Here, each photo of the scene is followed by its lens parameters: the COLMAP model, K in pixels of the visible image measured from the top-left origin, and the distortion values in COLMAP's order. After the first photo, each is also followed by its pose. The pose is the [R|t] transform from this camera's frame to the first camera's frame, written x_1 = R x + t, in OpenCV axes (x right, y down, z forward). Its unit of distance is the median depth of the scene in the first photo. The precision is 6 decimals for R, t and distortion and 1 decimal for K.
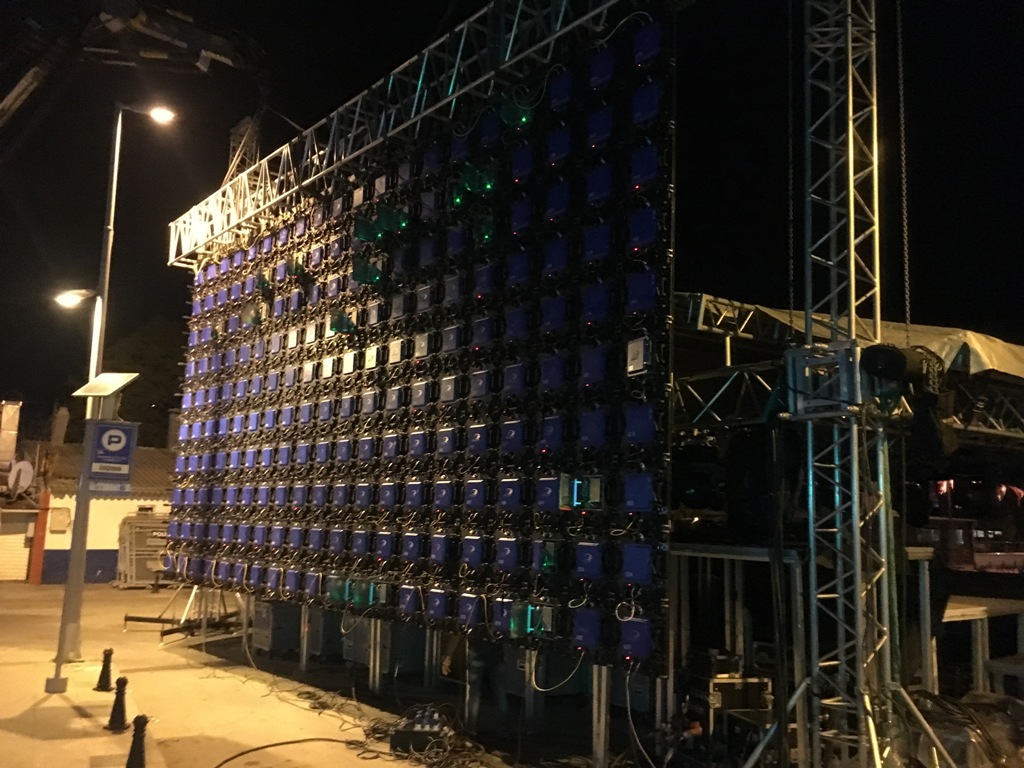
lens RADIAL K [[878.8, 0, 512.0], [0, 878.8, 384.0], [0, 0, 1]] dist [0.001359, 0.135364]
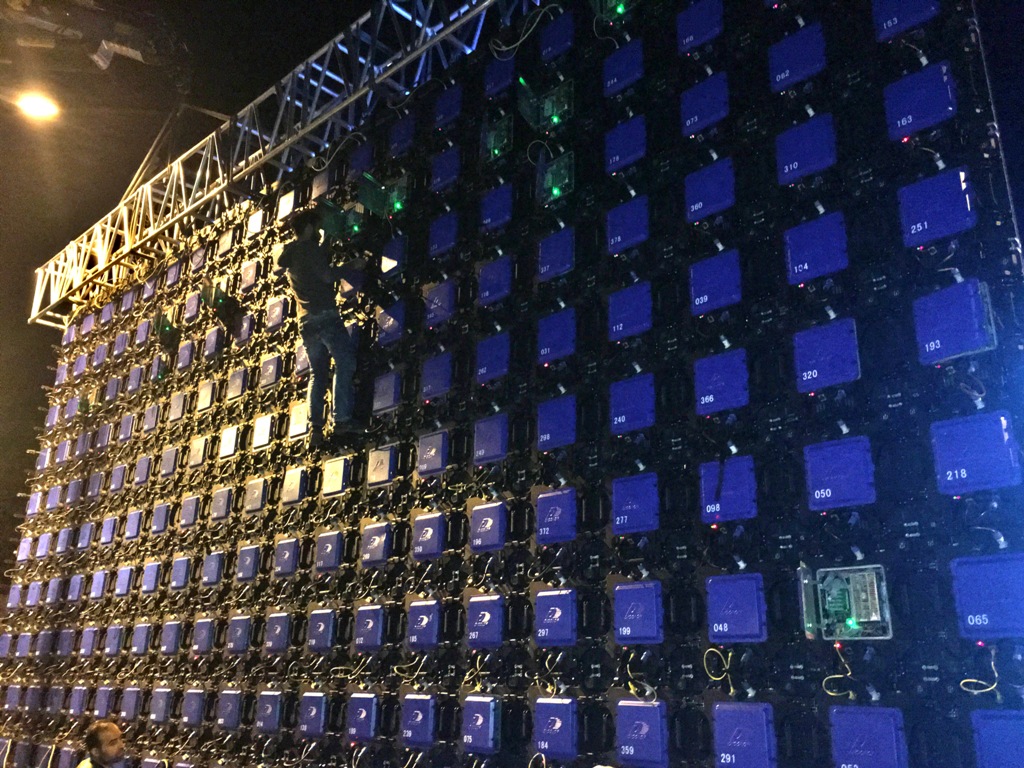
lens RADIAL K [[901.4, 0, 512.0], [0, 901.4, 384.0], [0, 0, 1]] dist [0.035961, -0.054261]
pose [[0.993677, 0.026918, 0.109002, -0.091096], [-0.008328, 0.985831, -0.167536, 0.052168], [-0.111967, 0.165568, 0.979822, 0.293008]]
